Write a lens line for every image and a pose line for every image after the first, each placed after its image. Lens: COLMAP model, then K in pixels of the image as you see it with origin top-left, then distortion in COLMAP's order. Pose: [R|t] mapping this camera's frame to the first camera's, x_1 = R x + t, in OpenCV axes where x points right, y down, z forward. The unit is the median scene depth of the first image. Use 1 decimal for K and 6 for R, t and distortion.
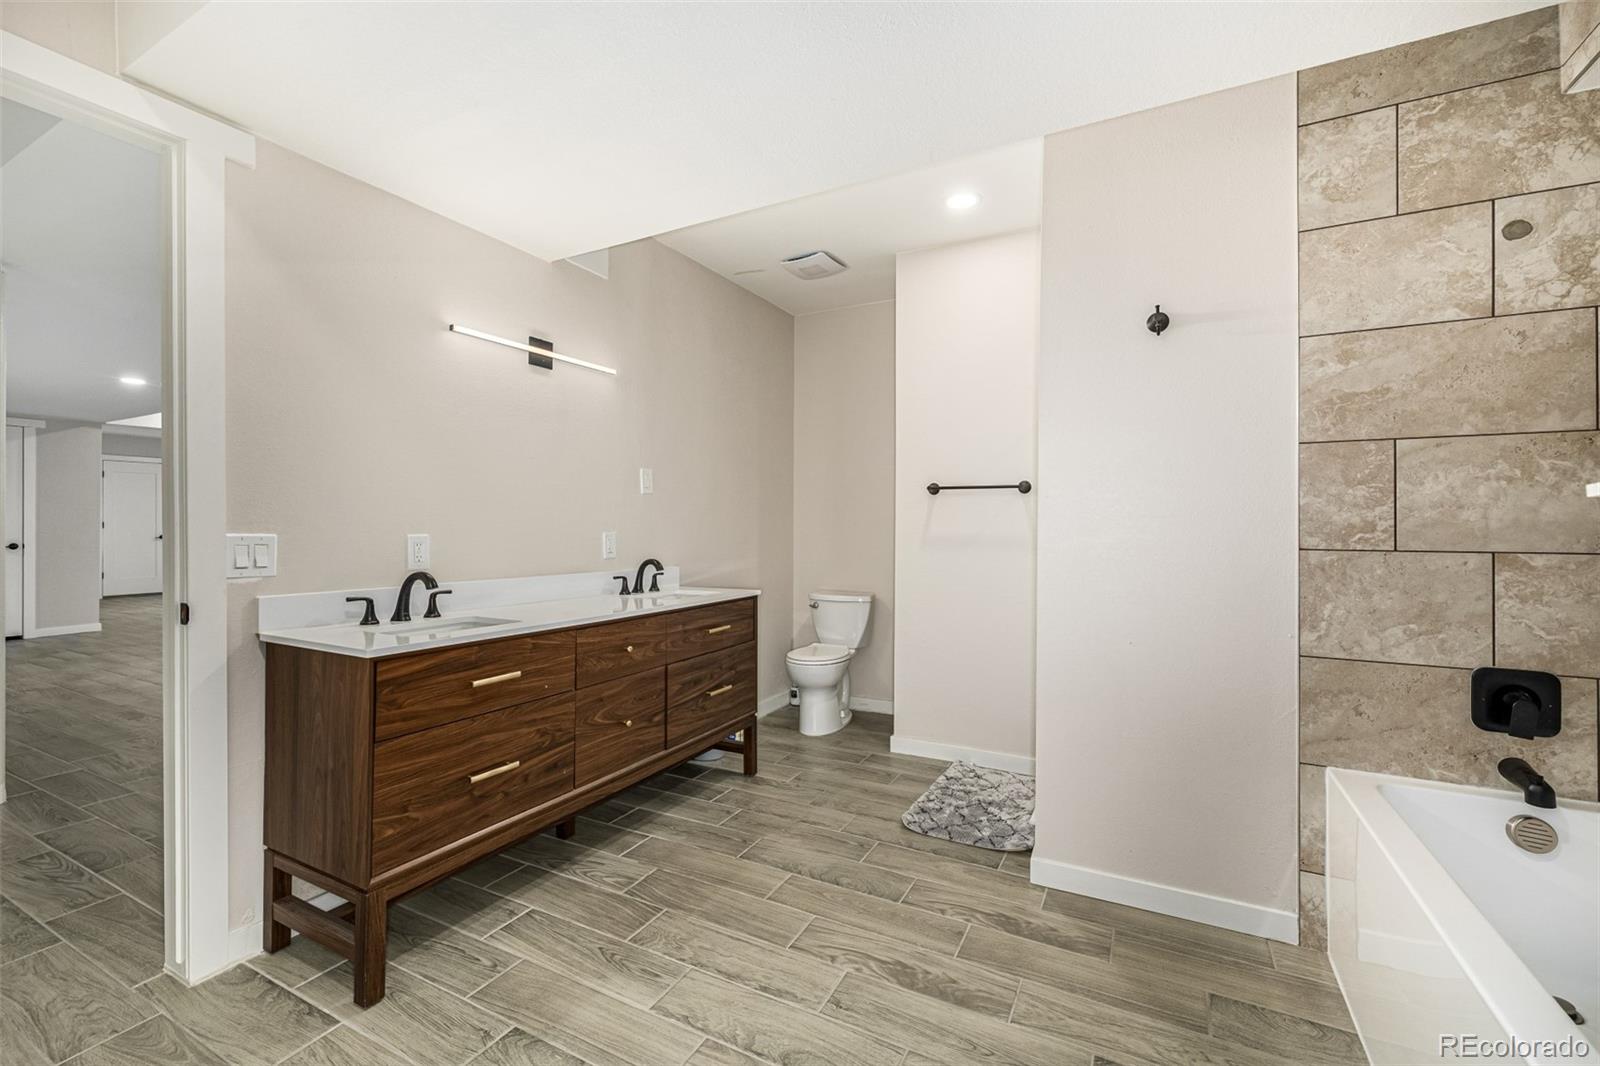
lens RADIAL K [[679.1, 0, 799.6], [0, 679.1, 525.7], [0, 0, 1]] dist [-0.000468, 0.000555]
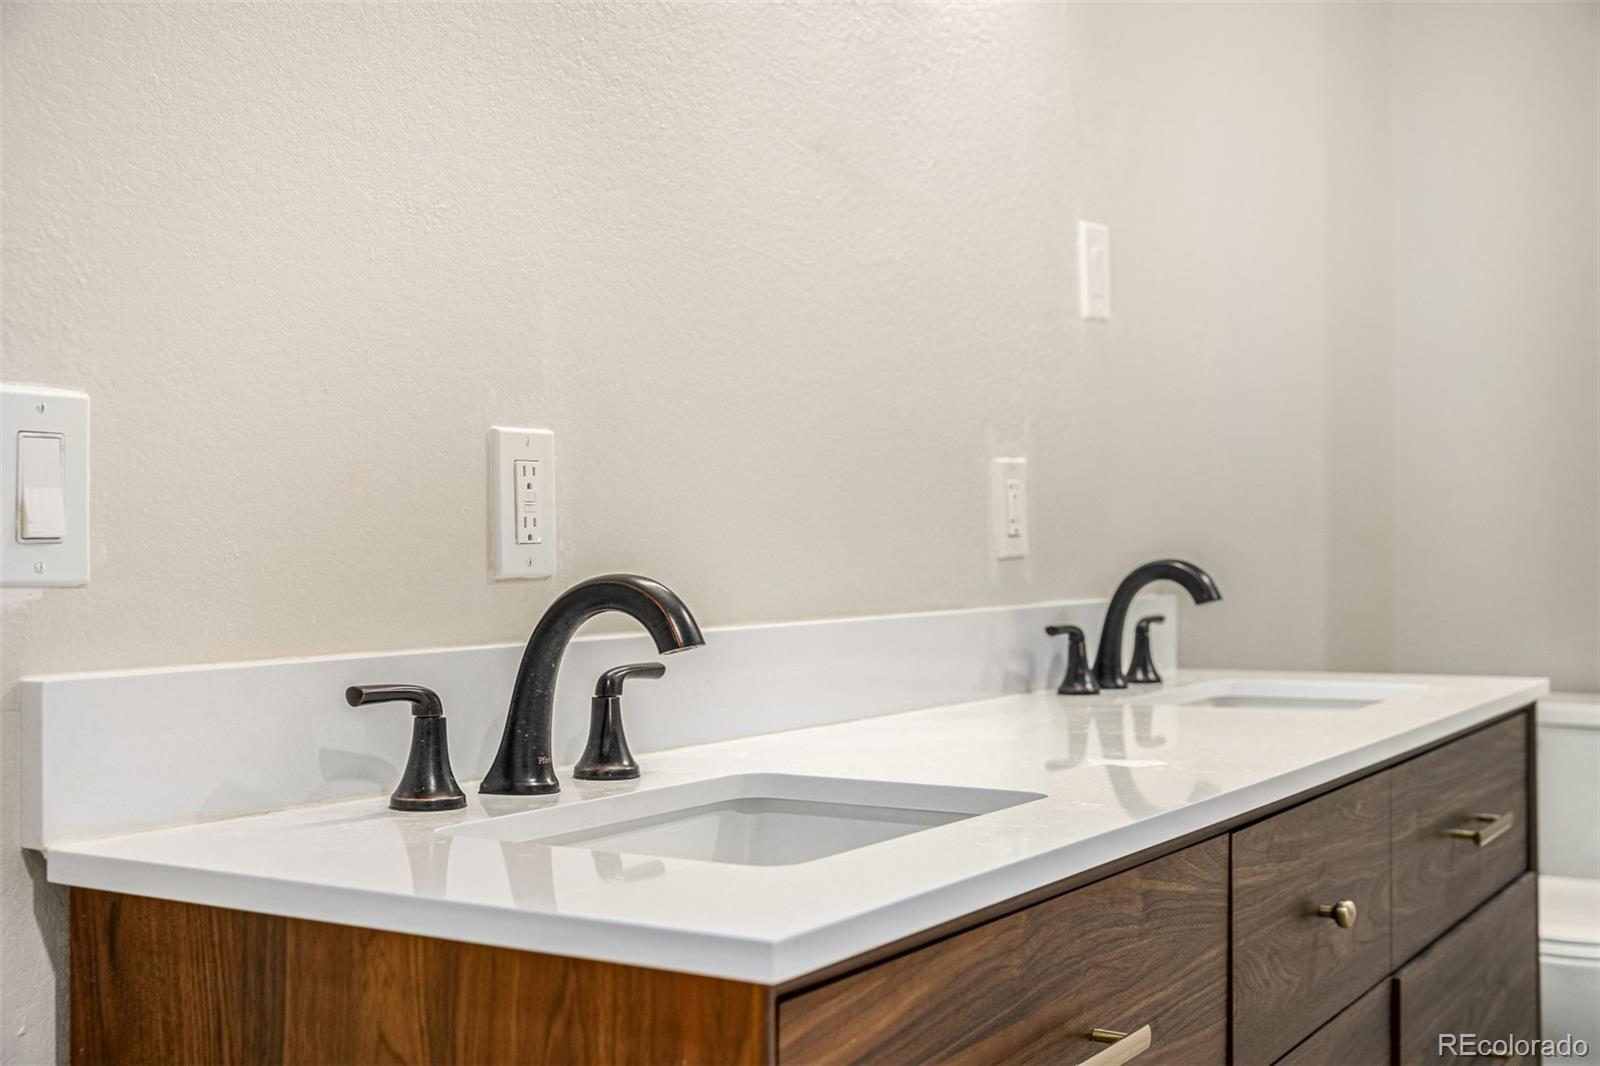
lens RADIAL K [[1954.2, 0, 799.3], [0, 1954.2, 531.4], [0, 0, 1]] dist [0.009907, 0.000000]
pose [[0.998522, -0.006250, -0.053986, -0.533285], [0.006435, 0.999974, 0.003248, 0.059200], [0.053964, -0.003591, 0.998536, 0.406084]]
